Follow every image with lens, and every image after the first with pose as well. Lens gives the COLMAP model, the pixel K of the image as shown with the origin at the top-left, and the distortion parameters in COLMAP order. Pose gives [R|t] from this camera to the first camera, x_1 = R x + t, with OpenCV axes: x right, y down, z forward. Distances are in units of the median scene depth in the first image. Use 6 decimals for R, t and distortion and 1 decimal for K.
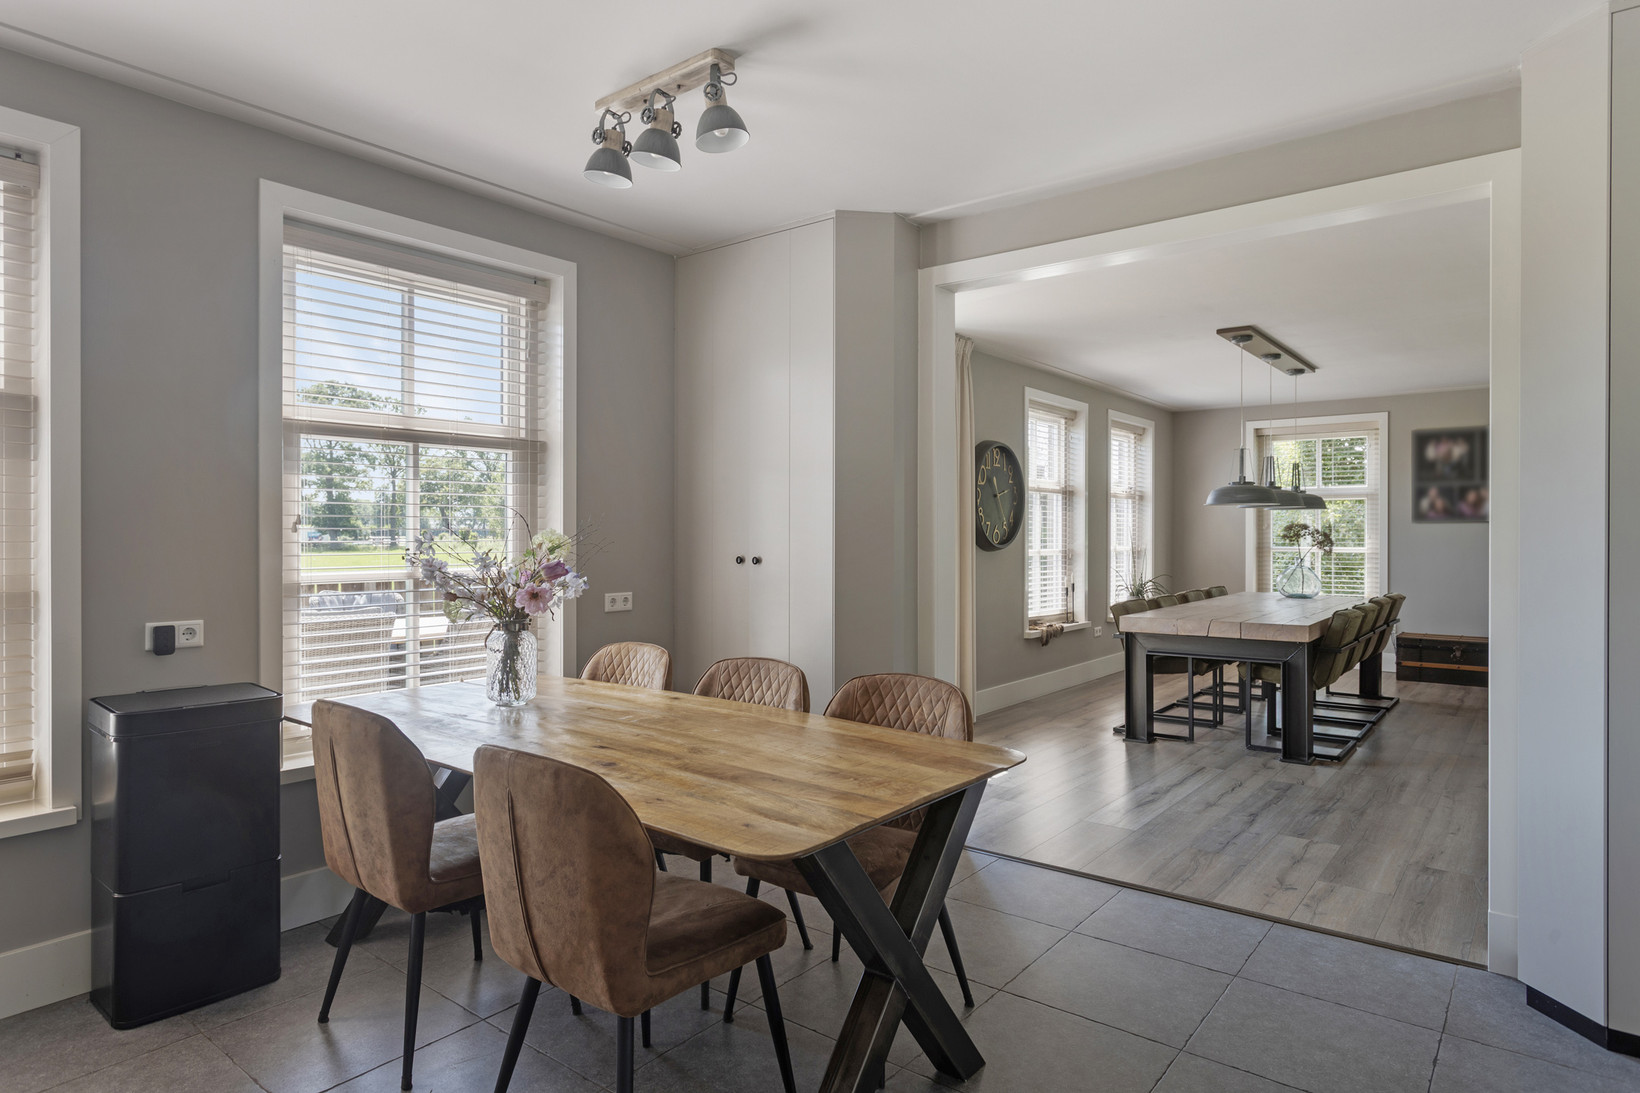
lens RADIAL K [[943.4, 0, 822.7], [0, 943.4, 540.2], [0, 0, 1]] dist [-0.003896, 0.005859]
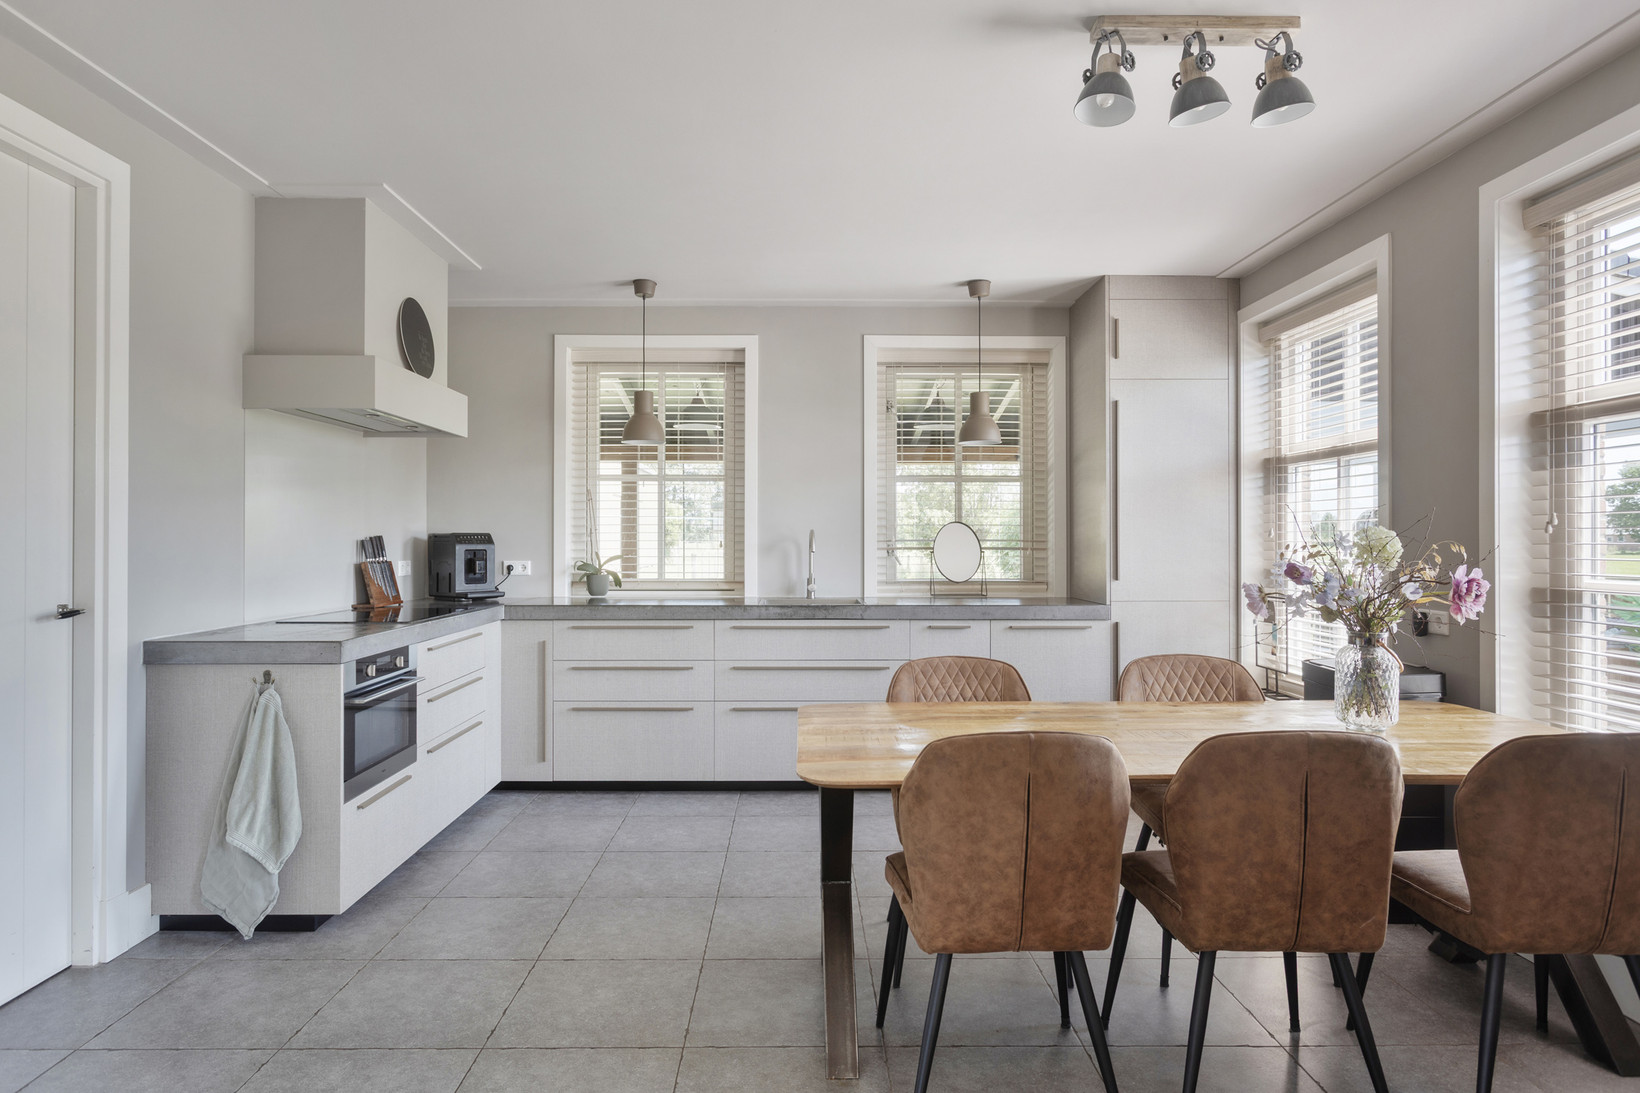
lens RADIAL K [[943.4, 0, 814.8], [0, 943.4, 541.9], [0, 0, 1]] dist [-0.003896, 0.005859]
pose [[-0.773105, -0.003536, -0.634268, 0.248001], [-0.006328, 0.999978, 0.002139, 0.001243], [0.634246, 0.005667, -0.773111, 0.538423]]
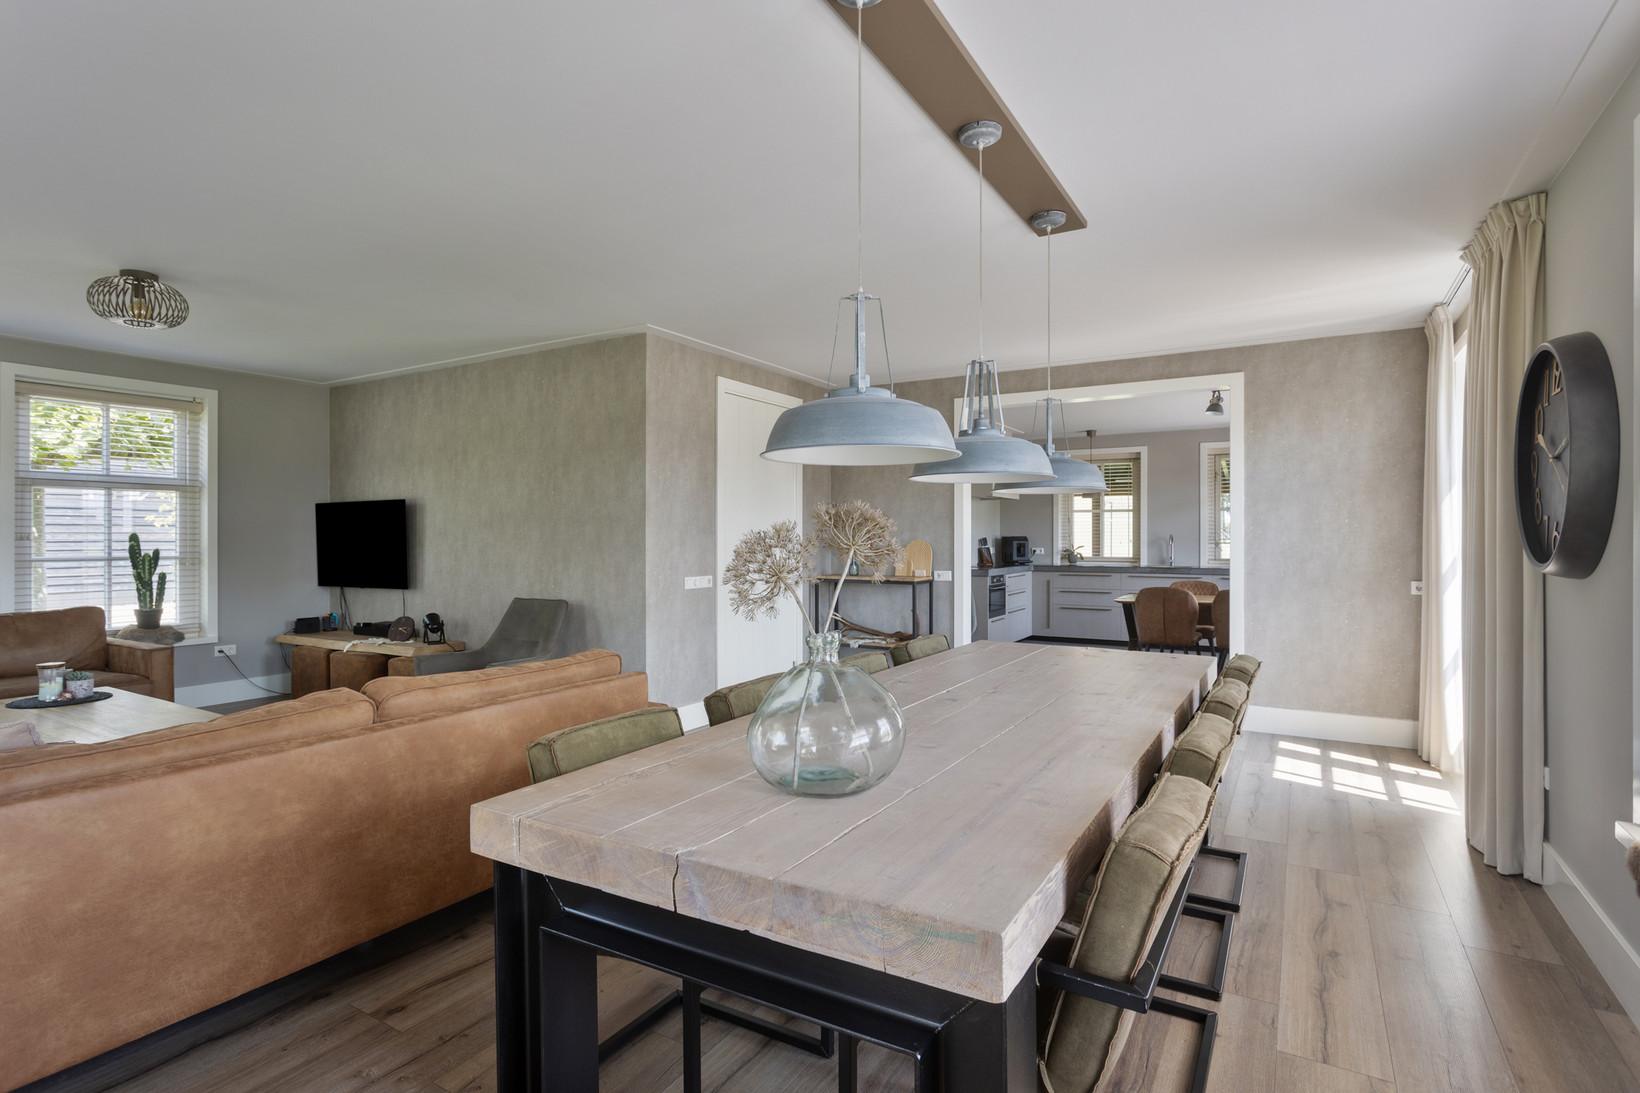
lens RADIAL K [[818.2, 0, 797.3], [0, 818.2, 536.5], [0, 0, 1]] dist [-0.003688, -0.000383]
pose [[-0.994301, -0.002122, -0.106589, 0.556698], [-0.002867, 0.999973, 0.006835, -0.010660], [0.106571, 0.007101, -0.994280, 1.261547]]
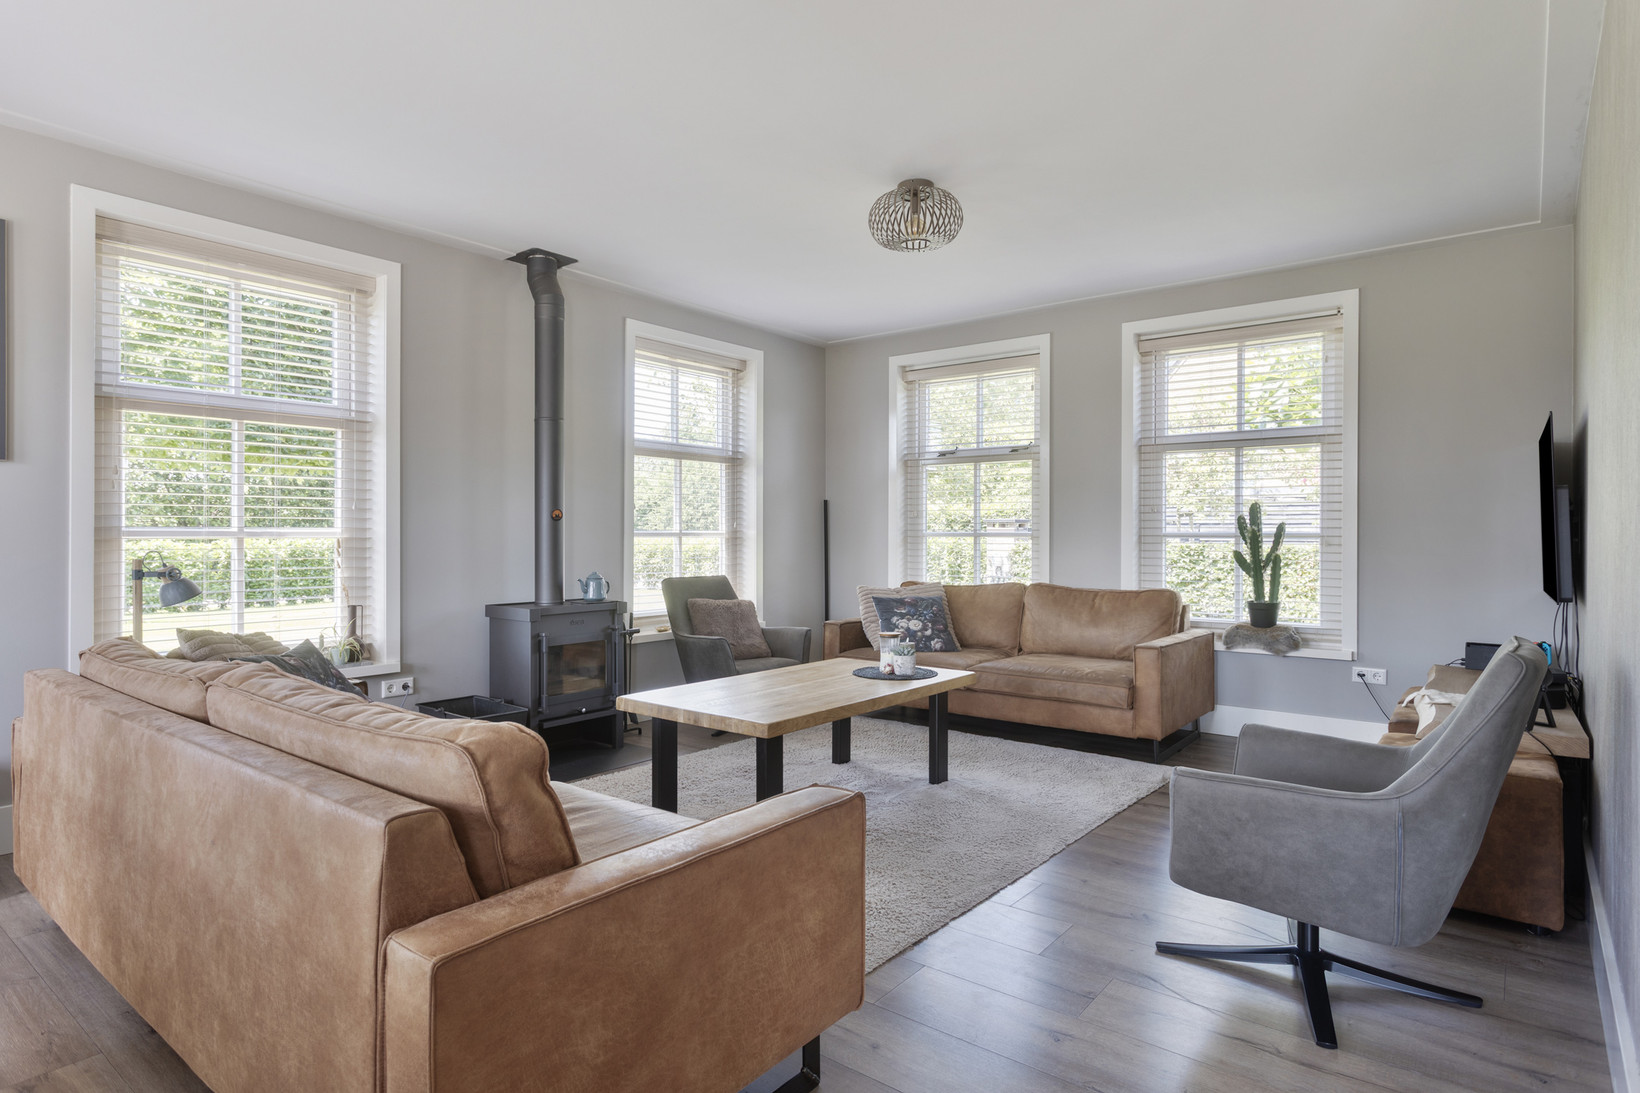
lens RADIAL K [[898.1, 0, 808.7], [0, 898.1, 533.7], [0, 0, 1]] dist [0.000014, 0.000370]
pose [[0.011096, -0.000409, 0.999938, 0.424257], [0.005558, 0.999984, 0.000347, 0.015908], [-0.999923, 0.005554, 0.011098, 0.715138]]
